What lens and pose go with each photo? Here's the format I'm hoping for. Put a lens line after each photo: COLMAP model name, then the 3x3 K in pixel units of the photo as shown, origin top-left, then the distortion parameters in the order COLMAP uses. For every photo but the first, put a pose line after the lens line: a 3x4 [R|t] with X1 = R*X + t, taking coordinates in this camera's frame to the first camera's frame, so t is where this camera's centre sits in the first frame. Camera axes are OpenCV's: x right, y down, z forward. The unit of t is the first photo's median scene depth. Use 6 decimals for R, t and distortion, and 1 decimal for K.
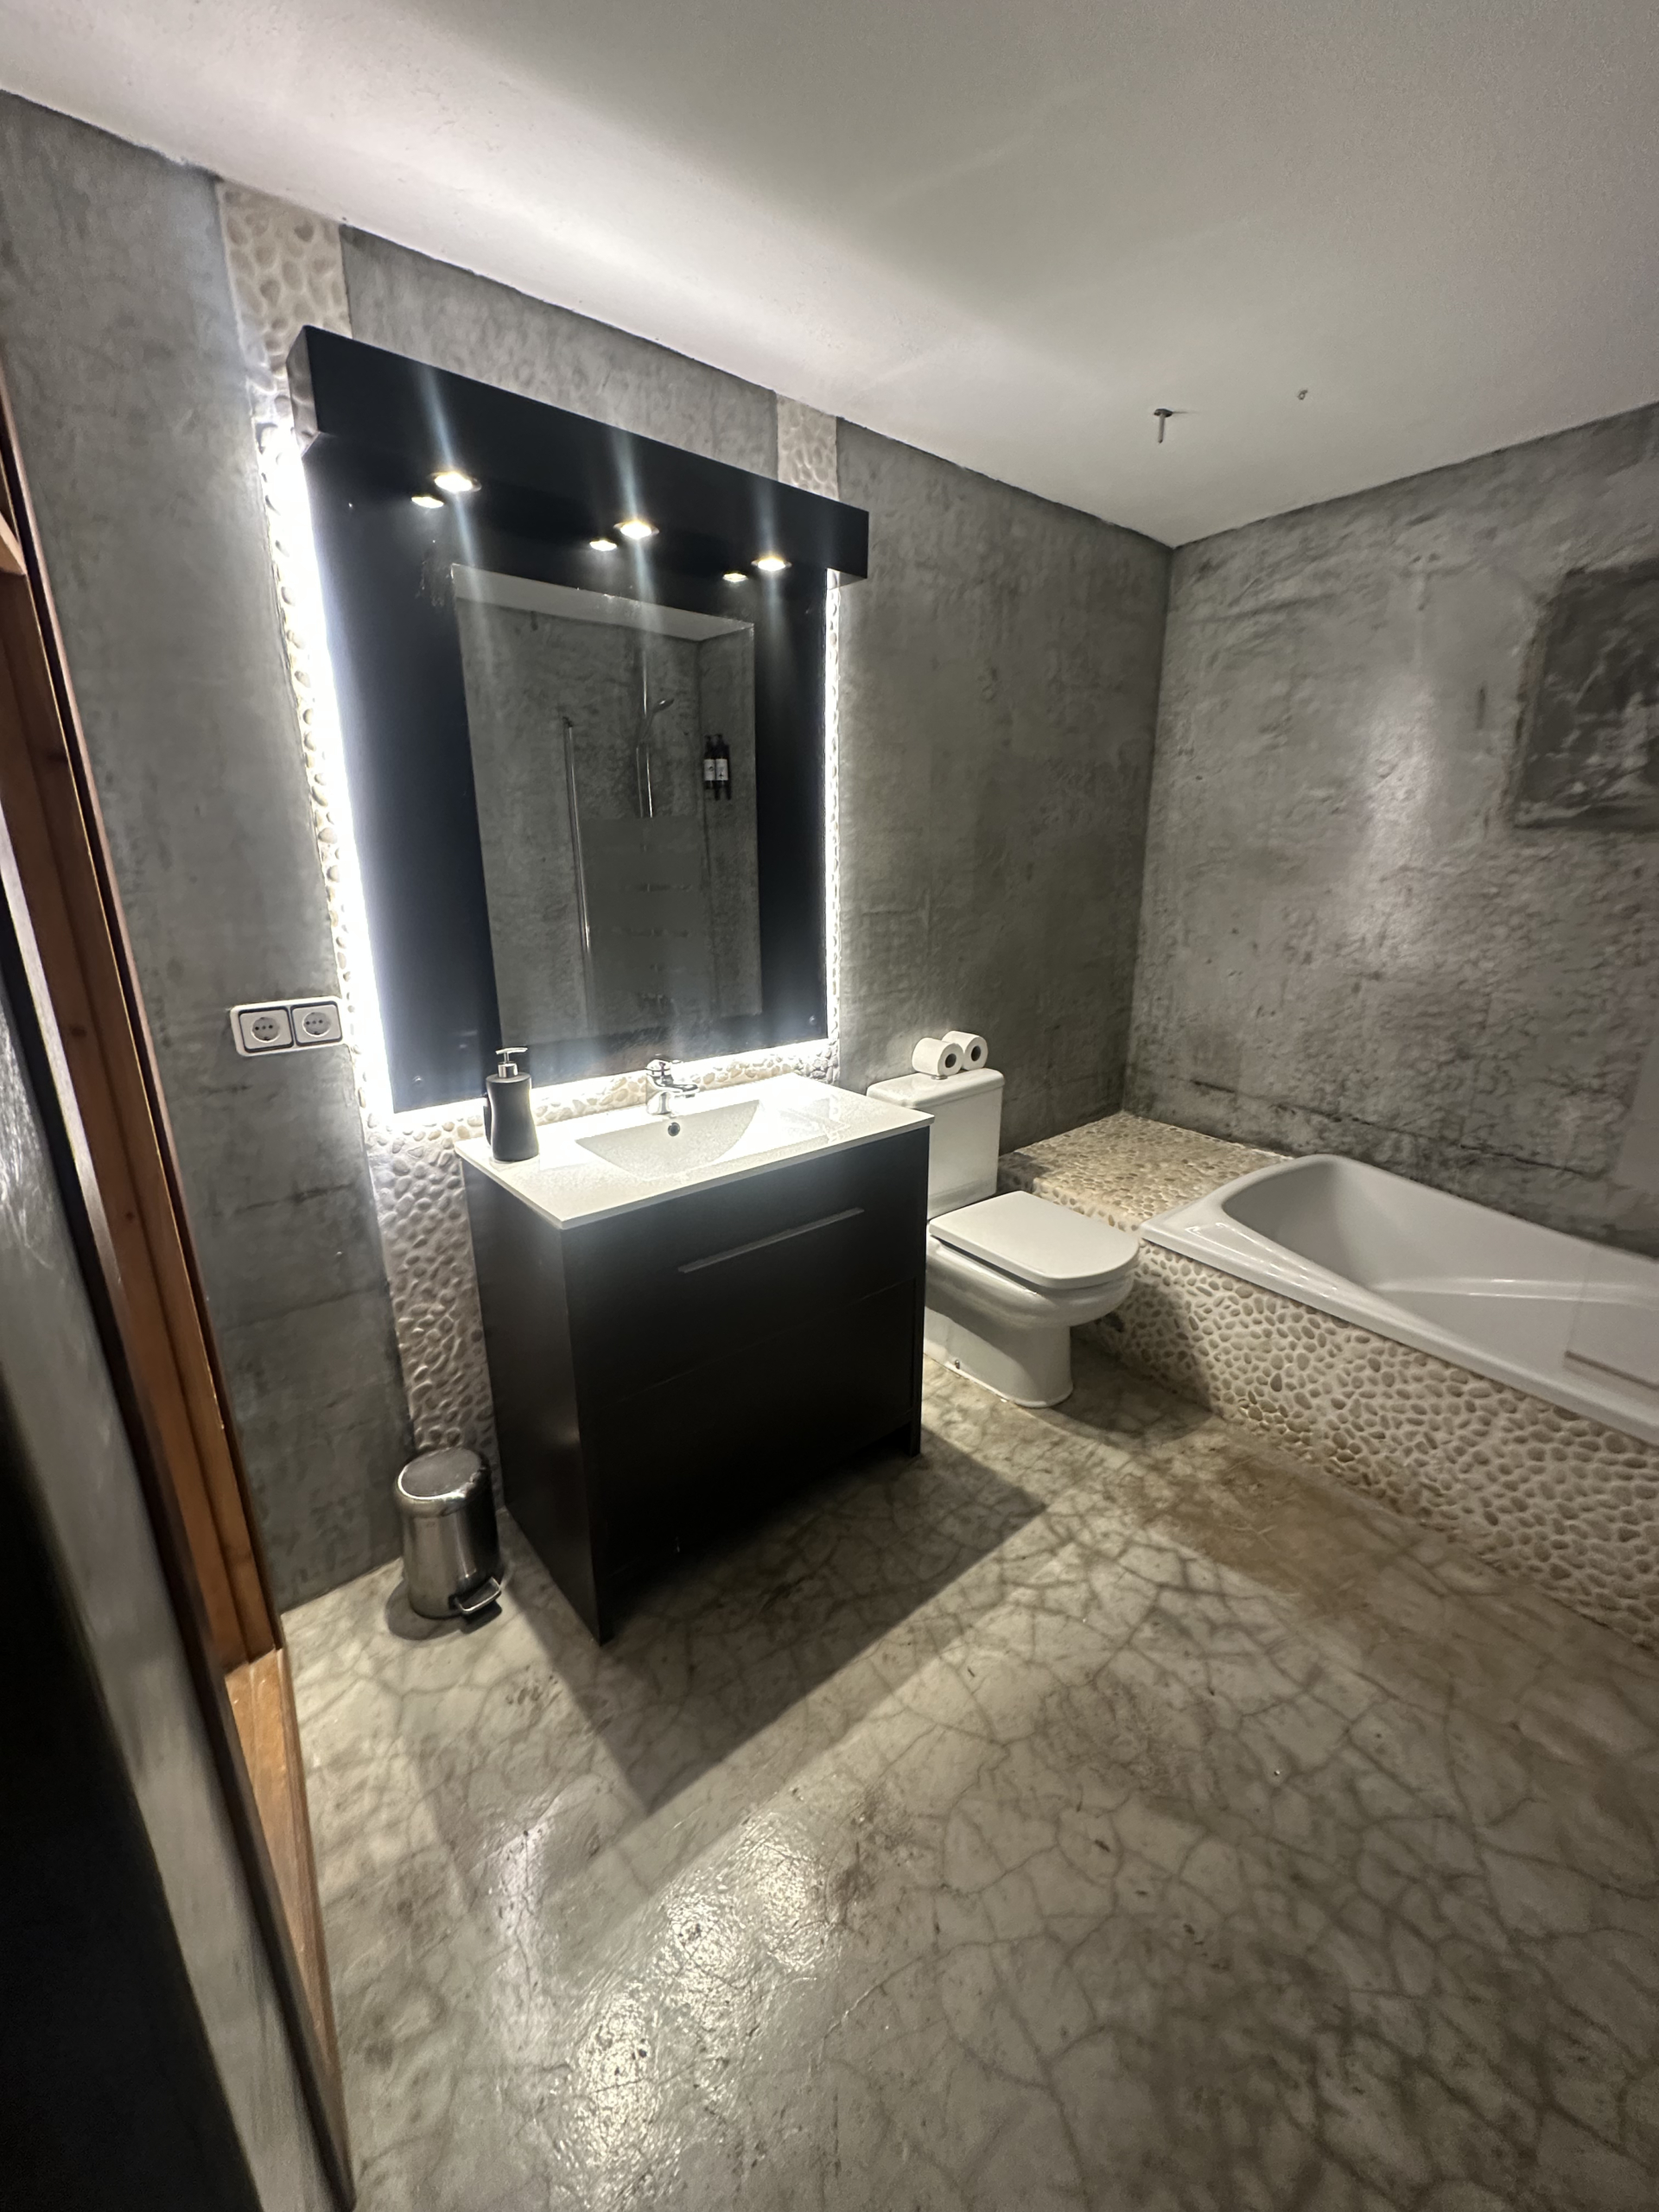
lens RADIAL K [[877.1, 0, 825.3], [0, 877.1, 1108.2], [0, 0, 1]] dist [-0.006278, 0.001064]
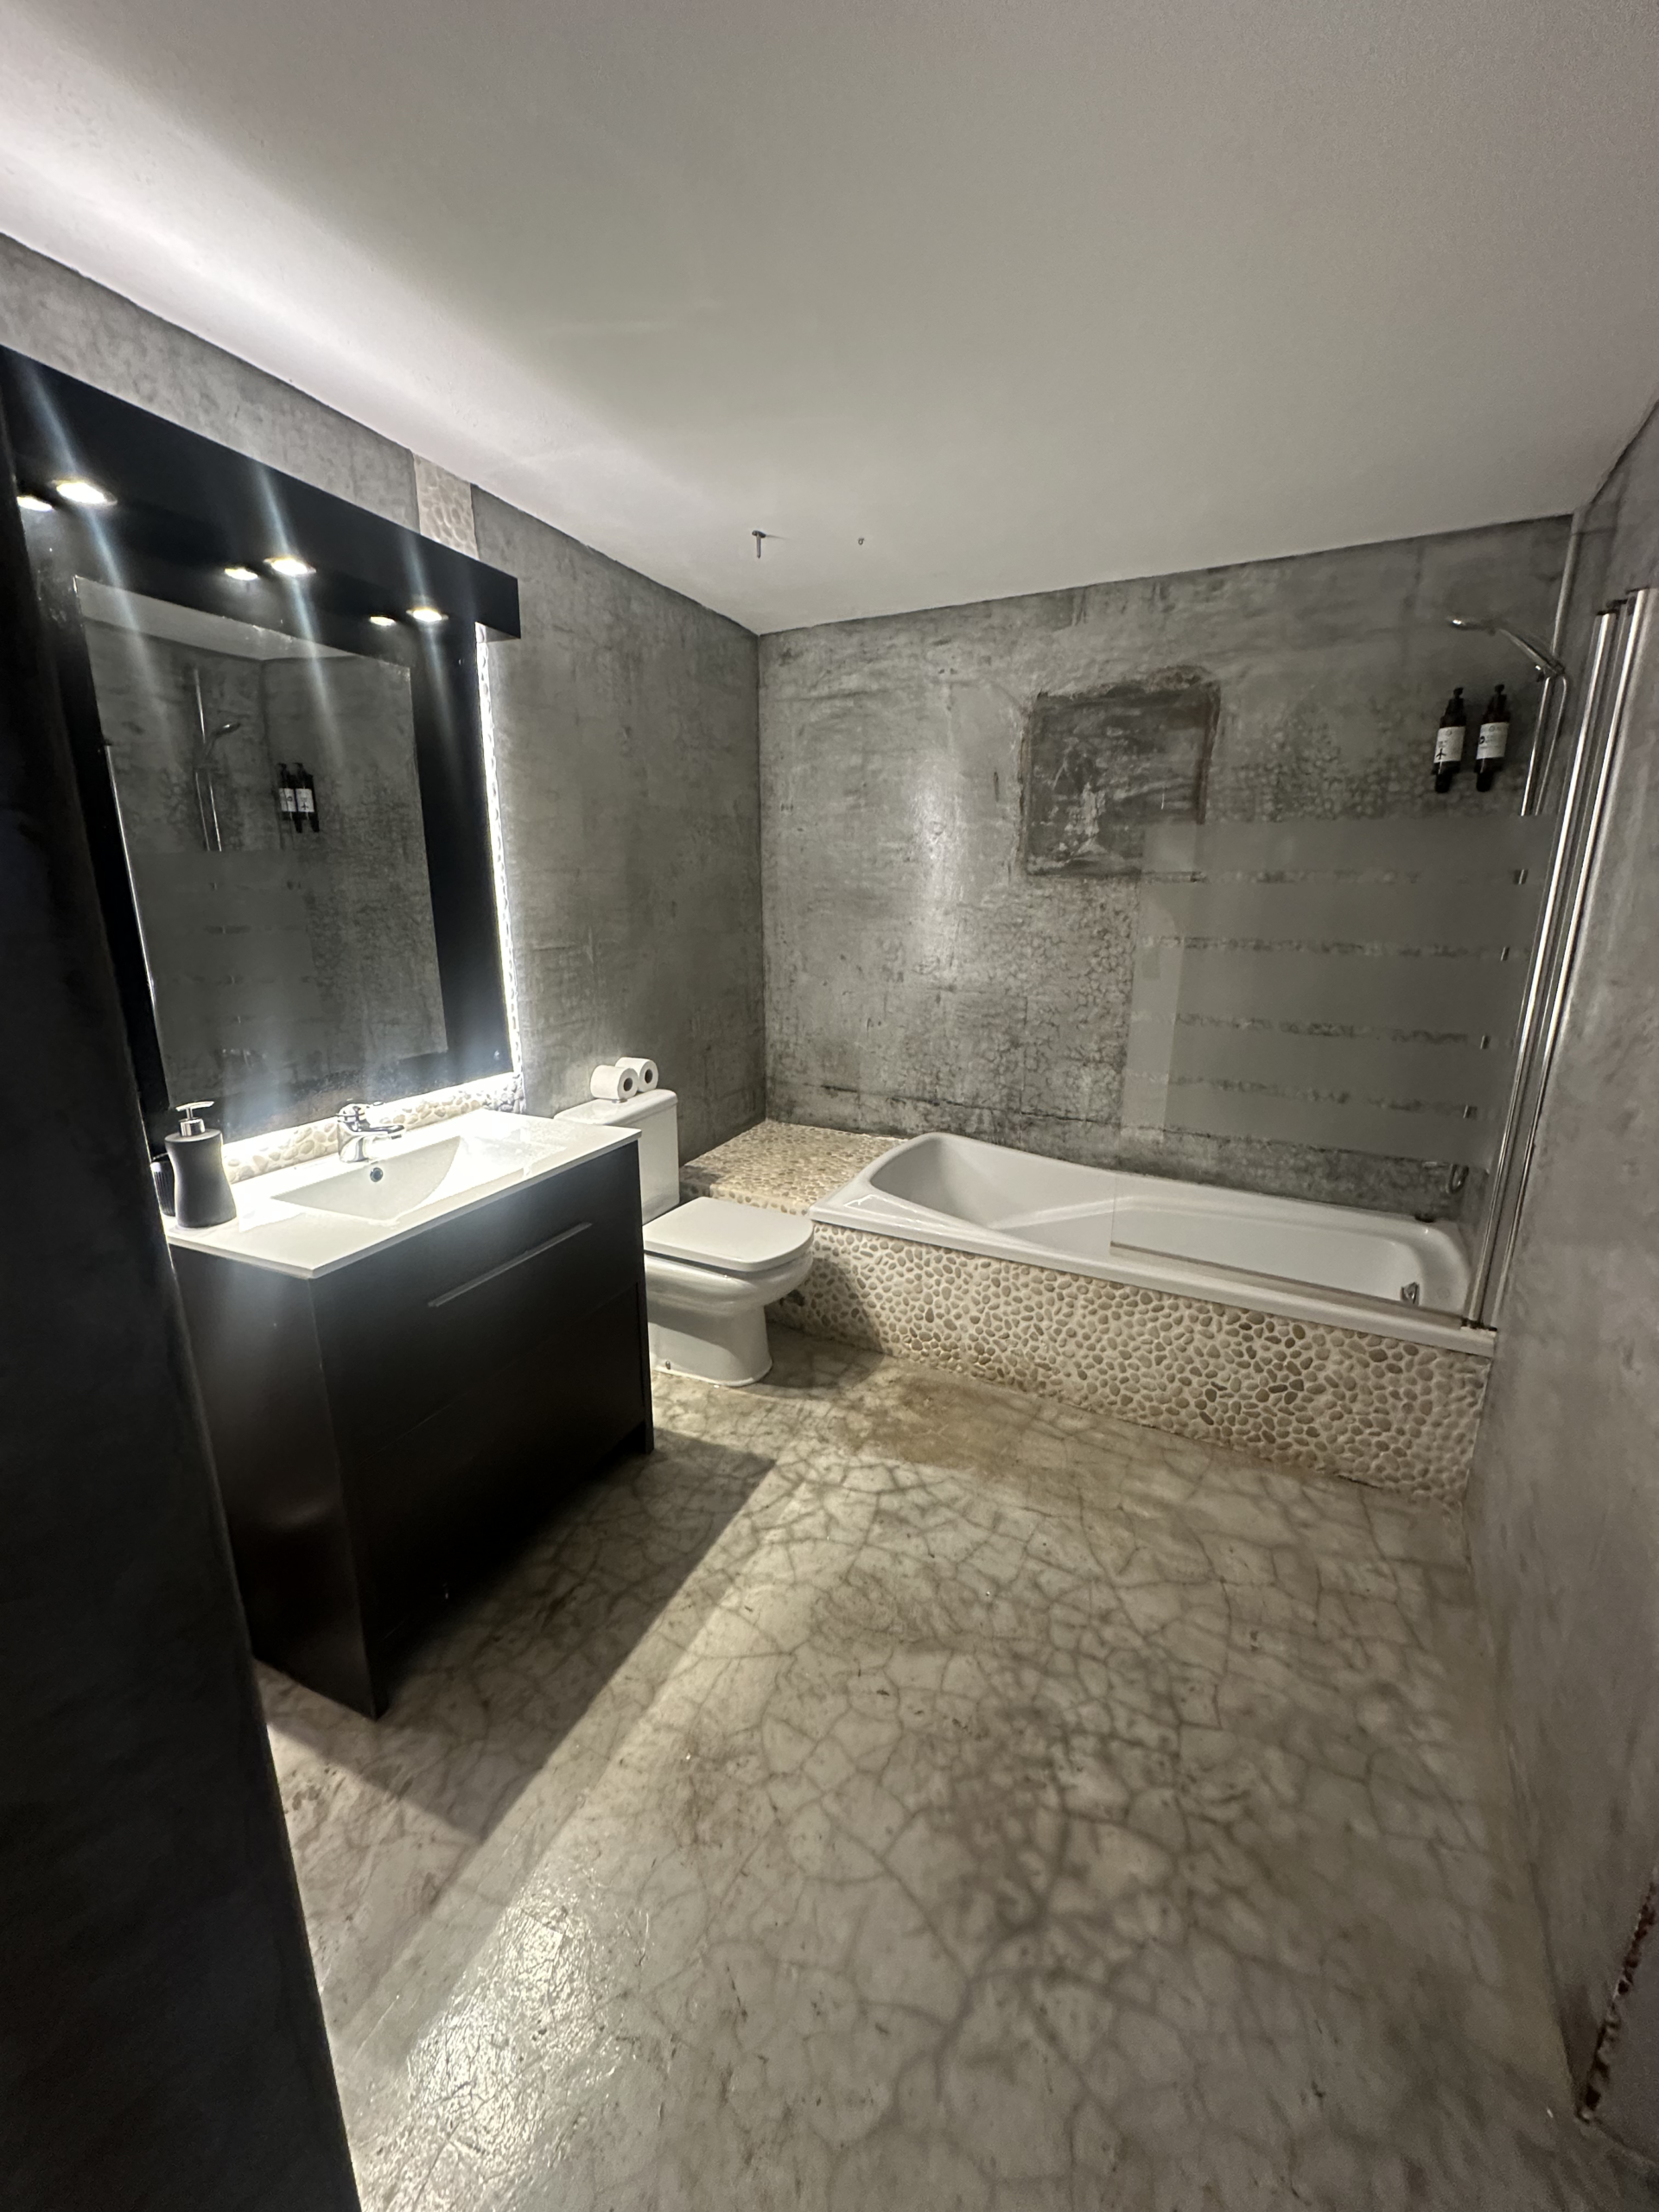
lens RADIAL K [[877.1, 0, 825.3], [0, 877.1, 1108.2], [0, 0, 1]] dist [-0.006278, 0.001064]
pose [[0.897531, -0.102639, 0.428840, -0.123179], [0.119915, 0.992694, -0.013381, 0.021543], [-0.424334, 0.063435, 0.903281, -0.080121]]
